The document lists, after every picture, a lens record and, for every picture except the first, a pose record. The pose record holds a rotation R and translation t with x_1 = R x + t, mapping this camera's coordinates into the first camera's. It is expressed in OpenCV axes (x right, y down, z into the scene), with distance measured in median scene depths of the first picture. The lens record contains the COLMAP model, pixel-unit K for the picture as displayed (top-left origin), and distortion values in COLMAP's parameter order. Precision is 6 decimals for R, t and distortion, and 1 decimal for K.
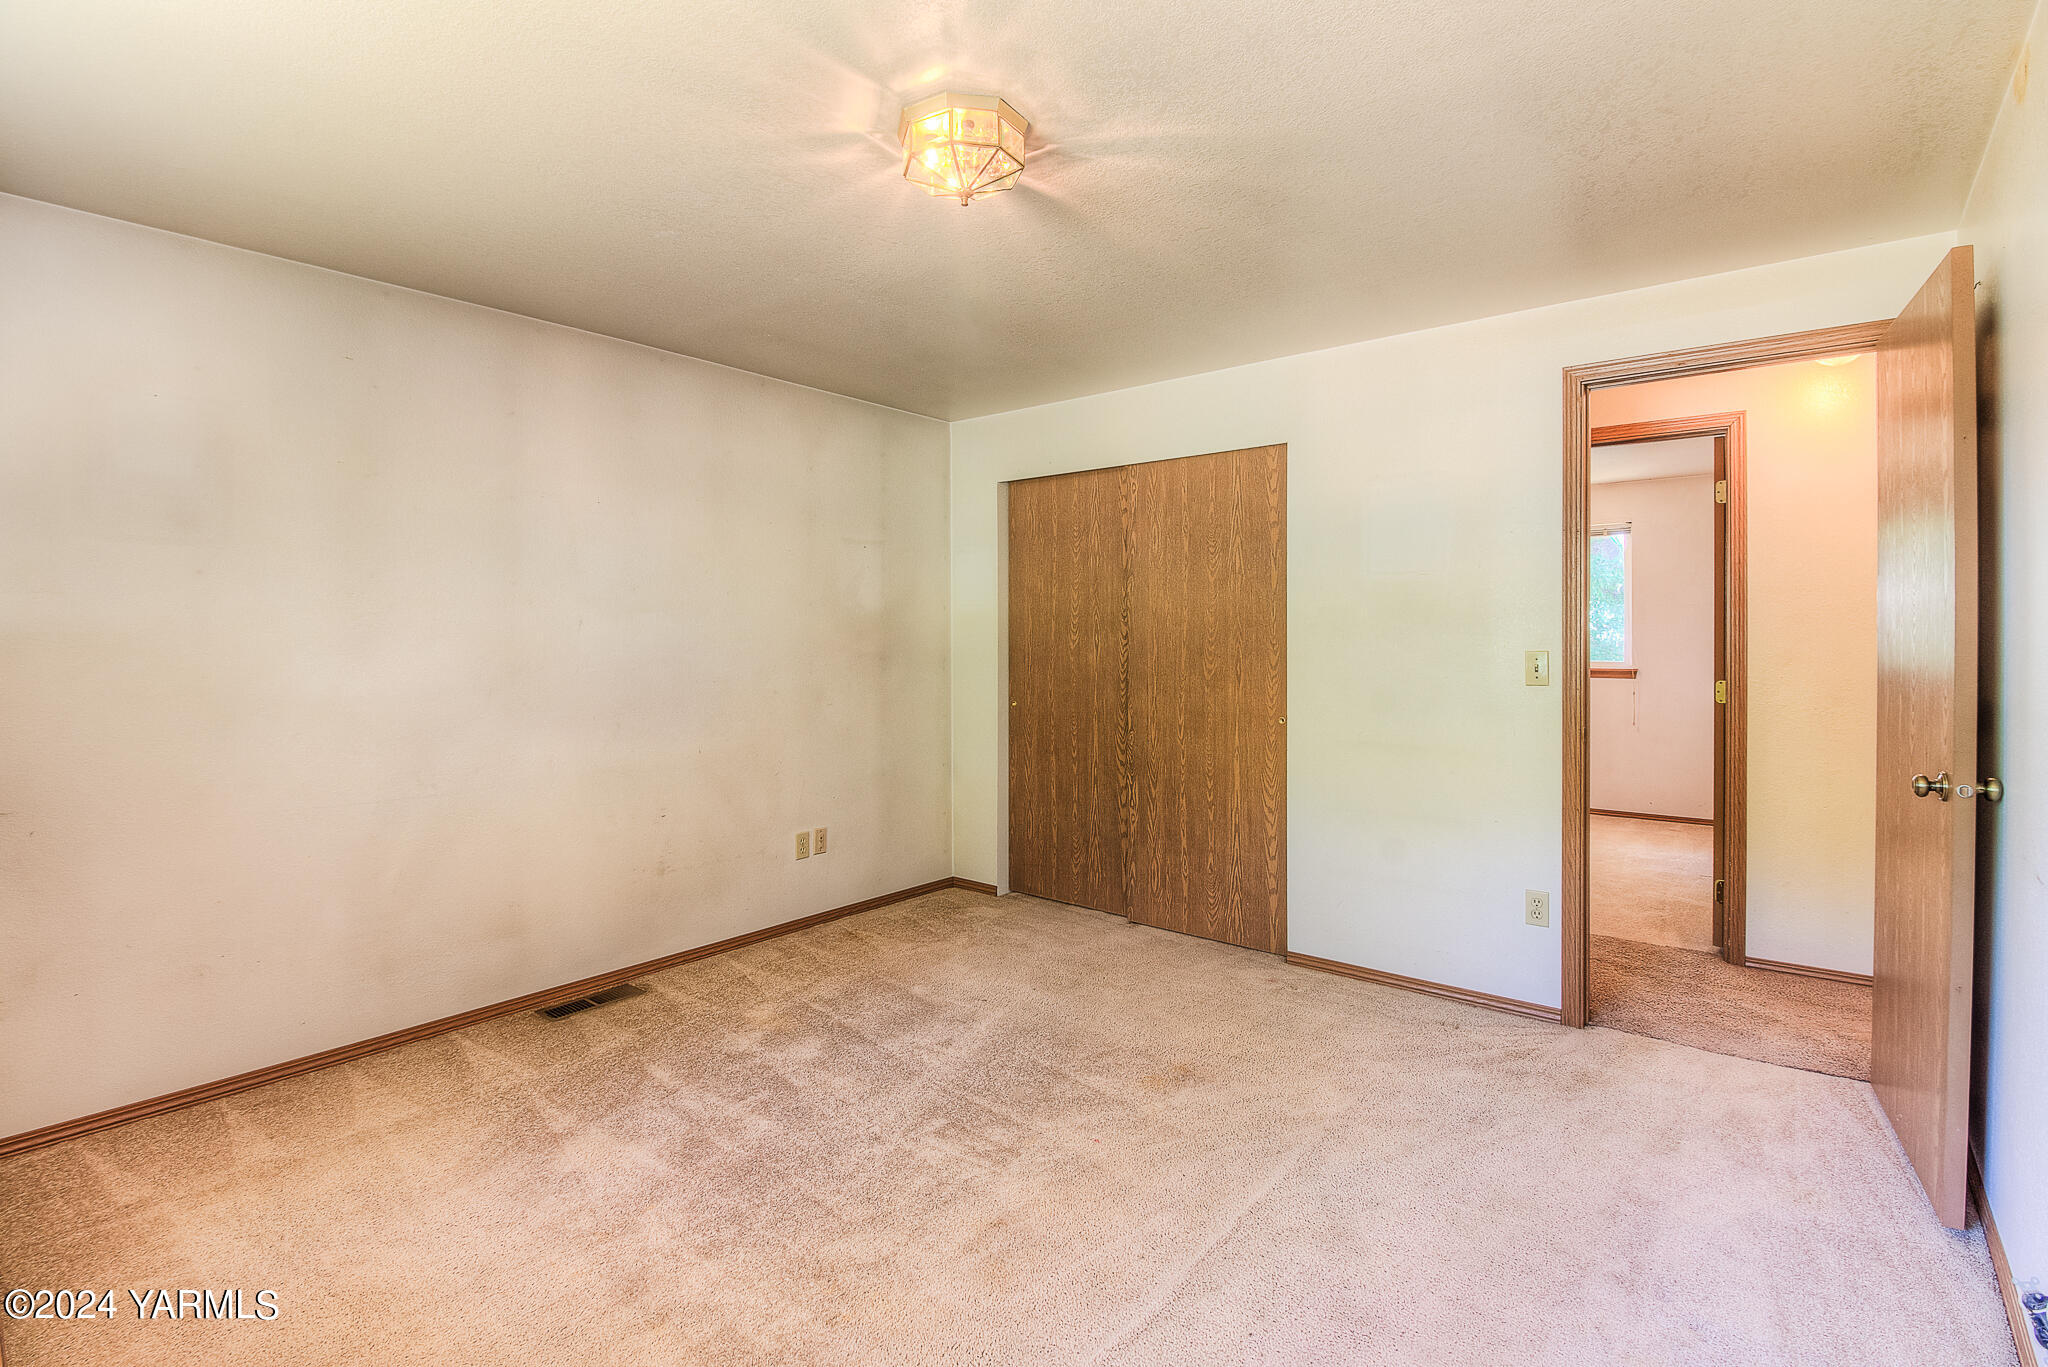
lens RADIAL K [[944.1, 0, 1027.5], [0, 944.1, 636.2], [0, 0, 1]] dist [-0.003890, -0.010405]
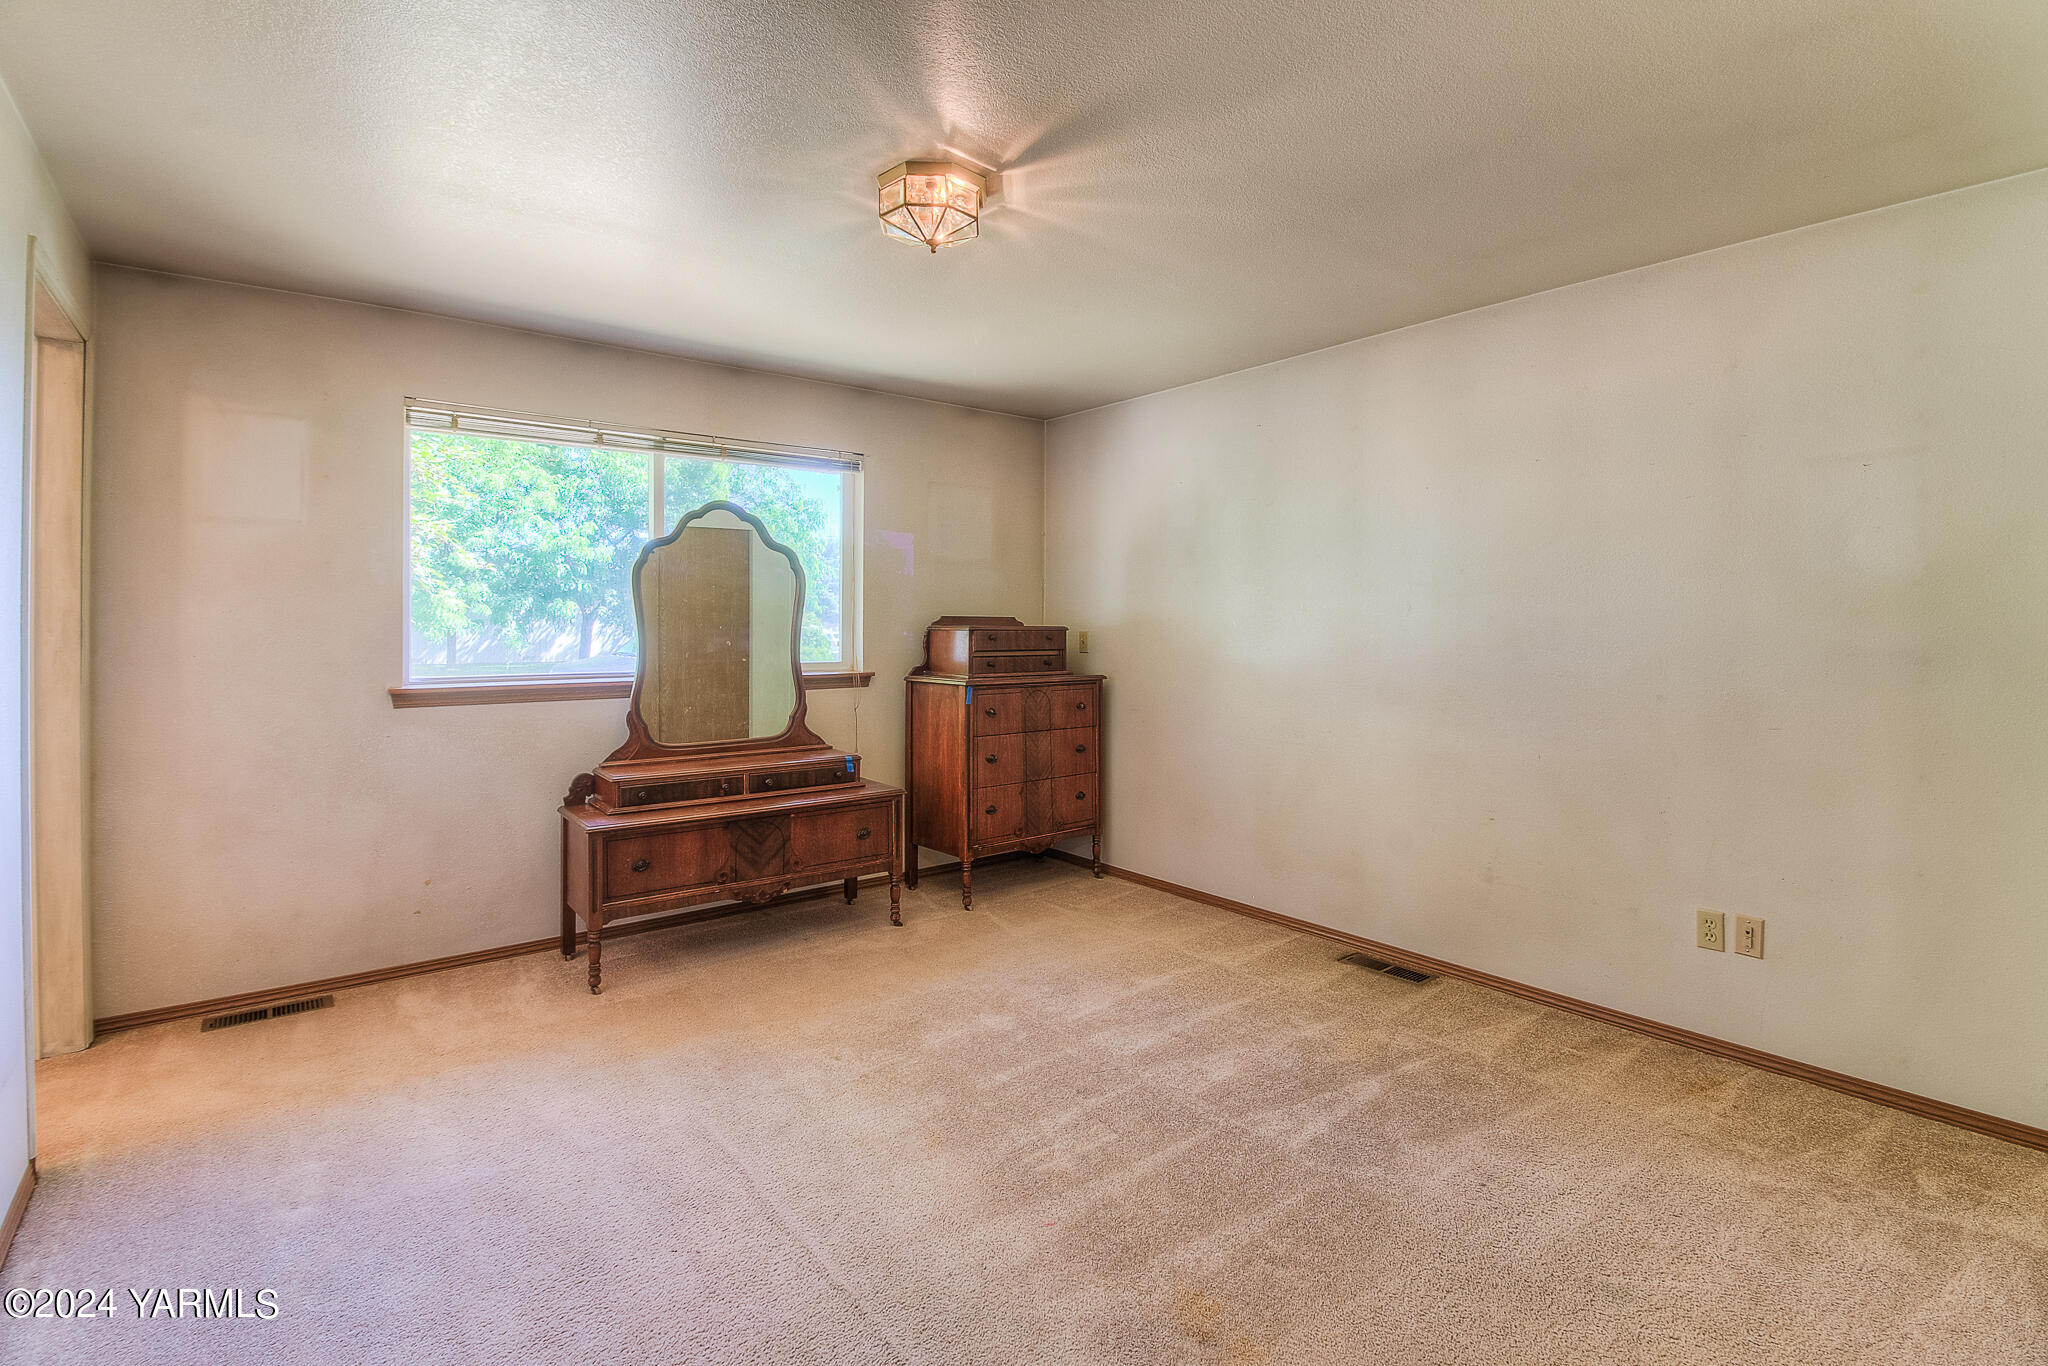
lens RADIAL K [[955.8, 0, 1048.6], [0, 955.8, 622.8], [0, 0, 1]] dist [0.000178, -0.010657]
pose [[-0.192208, -0.002150, -0.981352, 0.622548], [-0.005504, 0.999984, -0.001113, 0.006321], [0.981339, 0.005187, -0.192217, 0.791893]]
